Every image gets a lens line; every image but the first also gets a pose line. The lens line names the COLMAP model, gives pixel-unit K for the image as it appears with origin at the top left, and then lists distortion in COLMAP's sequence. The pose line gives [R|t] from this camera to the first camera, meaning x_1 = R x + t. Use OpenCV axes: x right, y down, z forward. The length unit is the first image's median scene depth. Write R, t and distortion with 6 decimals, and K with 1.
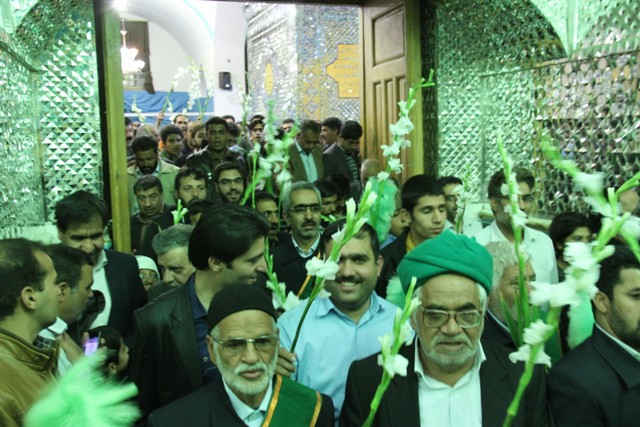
lens RADIAL K [[707.1, 0, 320.8], [0, 707.1, 213.2], [0, 0, 1]] dist [0.057497, 0.000000]
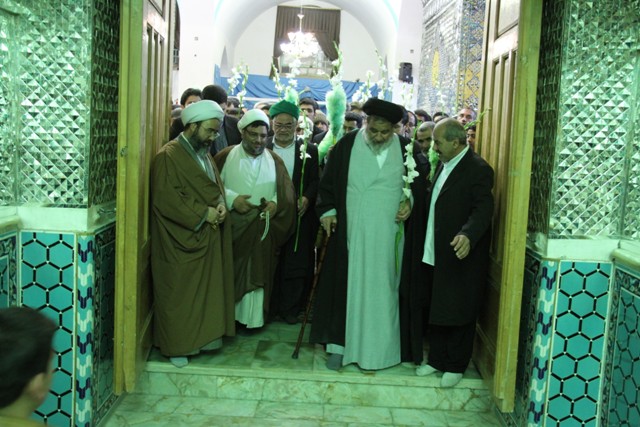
lens RADIAL K [[707.1, 0, 319.1], [0, 707.1, 212.7], [0, 0, 1]] dist [0.057497, 0.000000]
pose [[0.955675, 0.105226, -0.274978, 0.143452], [-0.104364, 0.994380, 0.017805, -0.022508], [0.275306, 0.011682, 0.961286, 0.269926]]
